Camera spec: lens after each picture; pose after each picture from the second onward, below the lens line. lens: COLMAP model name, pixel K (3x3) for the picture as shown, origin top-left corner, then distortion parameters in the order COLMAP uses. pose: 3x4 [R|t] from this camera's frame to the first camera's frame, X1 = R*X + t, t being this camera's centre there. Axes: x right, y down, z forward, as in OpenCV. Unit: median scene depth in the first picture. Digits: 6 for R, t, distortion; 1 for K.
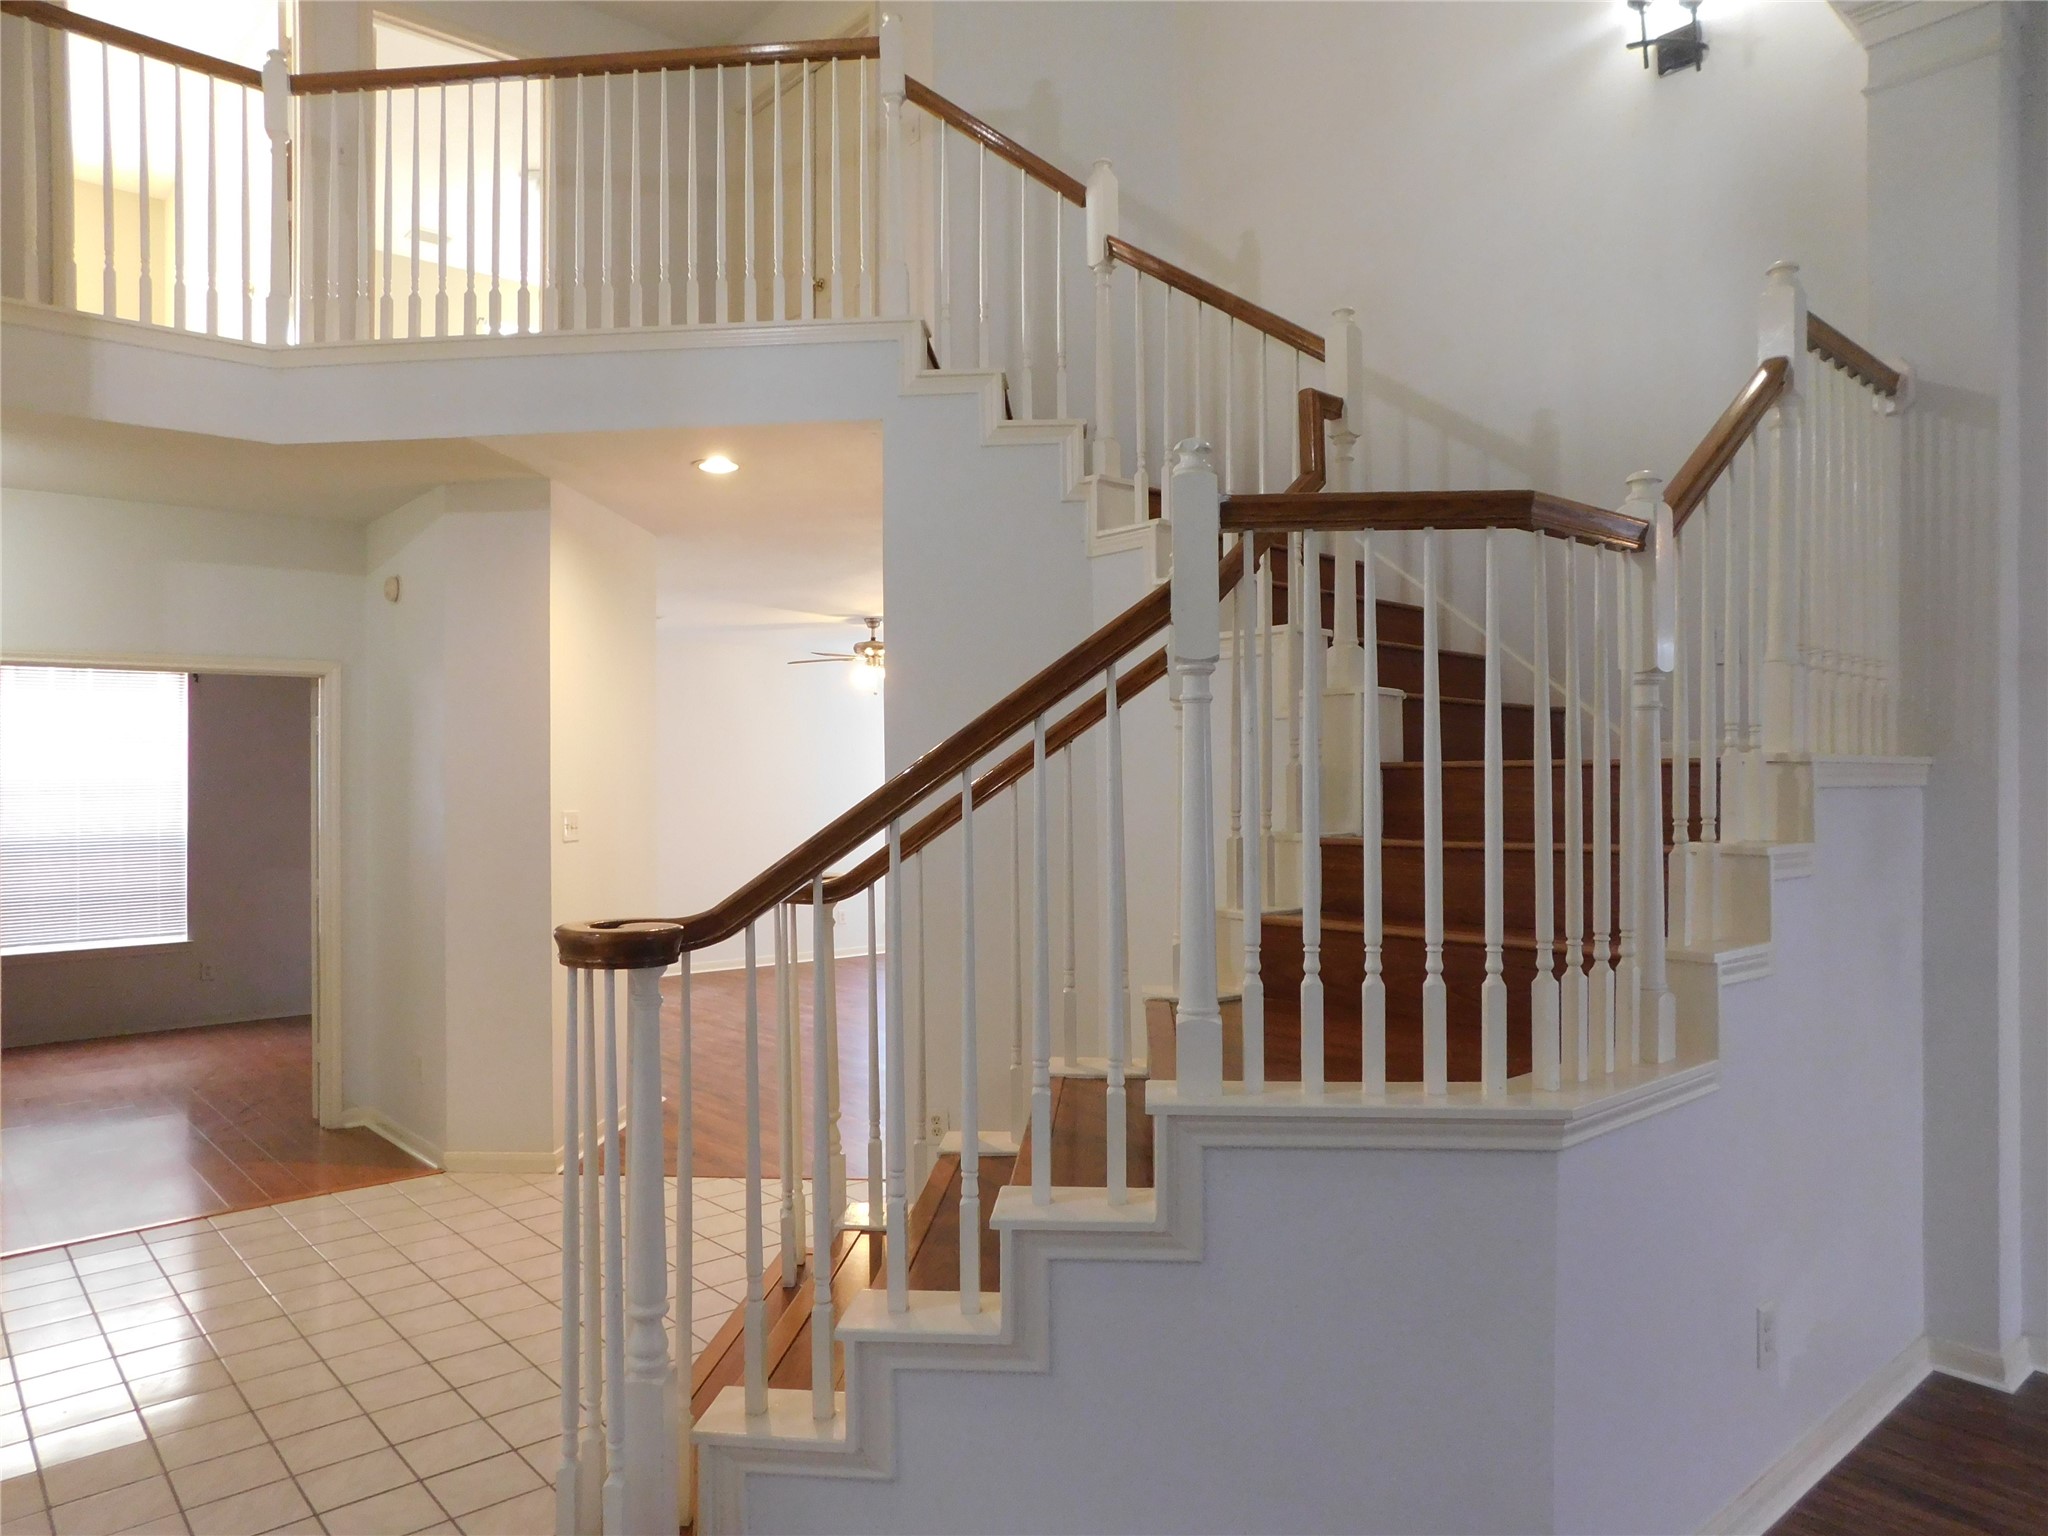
lens RADIAL K [[1354.2, 0, 1016.5], [0, 1354.2, 760.7], [0, 0, 1]] dist [-0.059167, 0.052519]
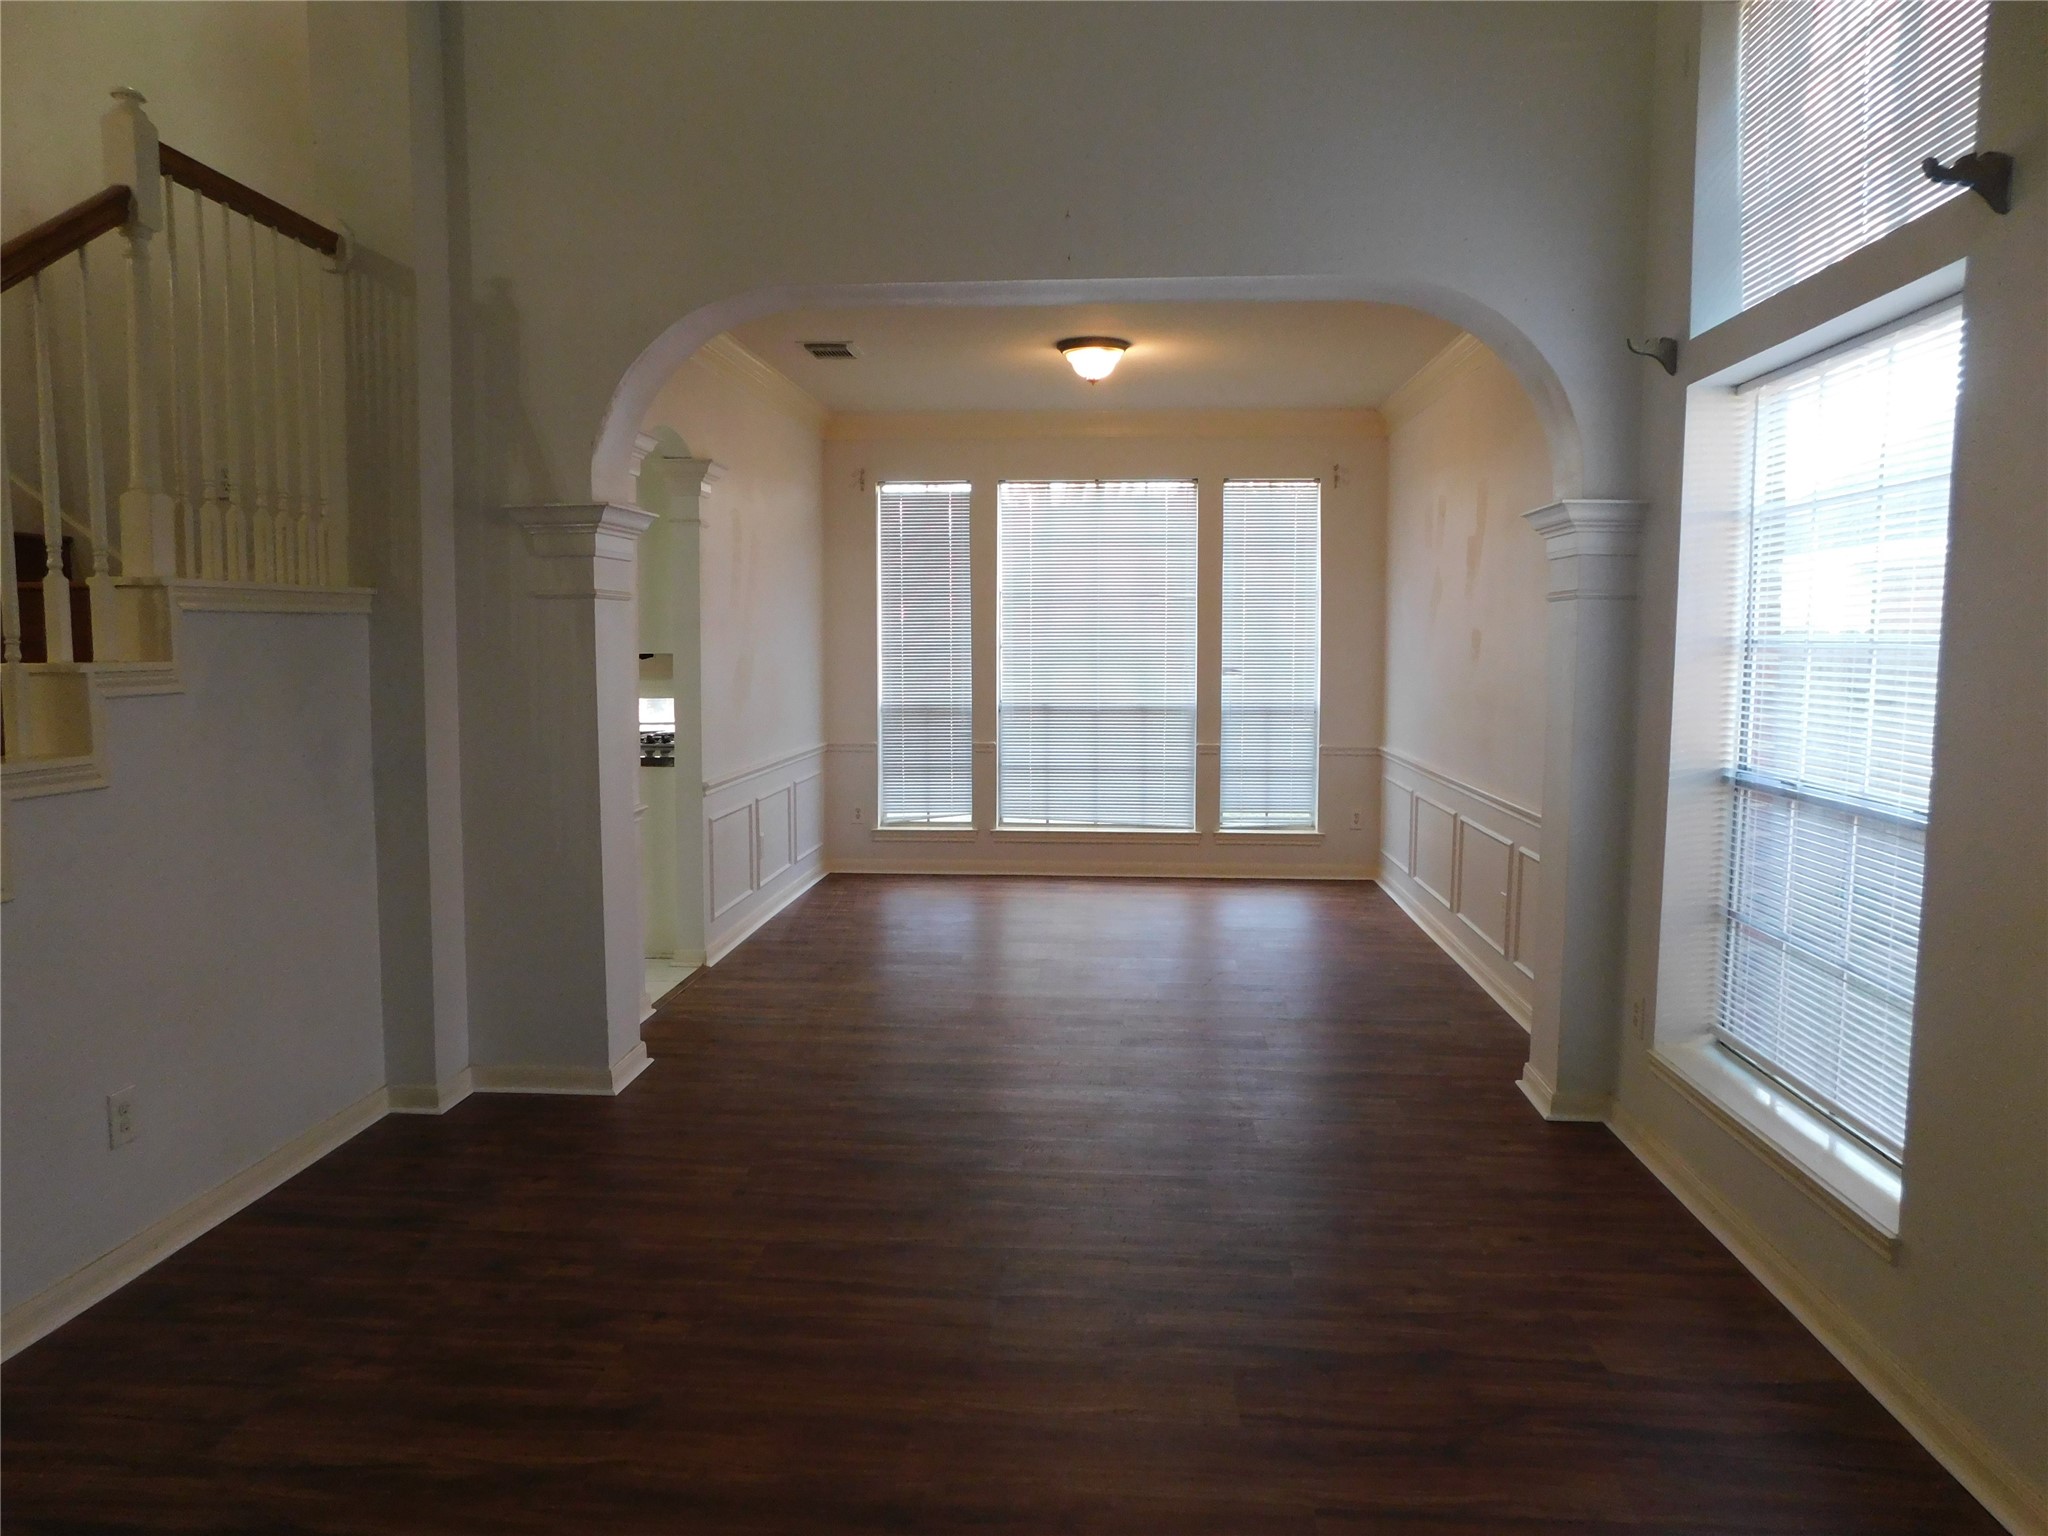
lens RADIAL K [[1354.2, 0, 1036.0], [0, 1354.2, 758.8], [0, 0, 1]] dist [-0.059167, 0.052519]
pose [[0.724067, -0.060760, 0.687048, 0.313816], [-0.011371, 0.994925, 0.099971, 0.021915], [-0.689636, -0.080198, 0.719702, -0.223804]]
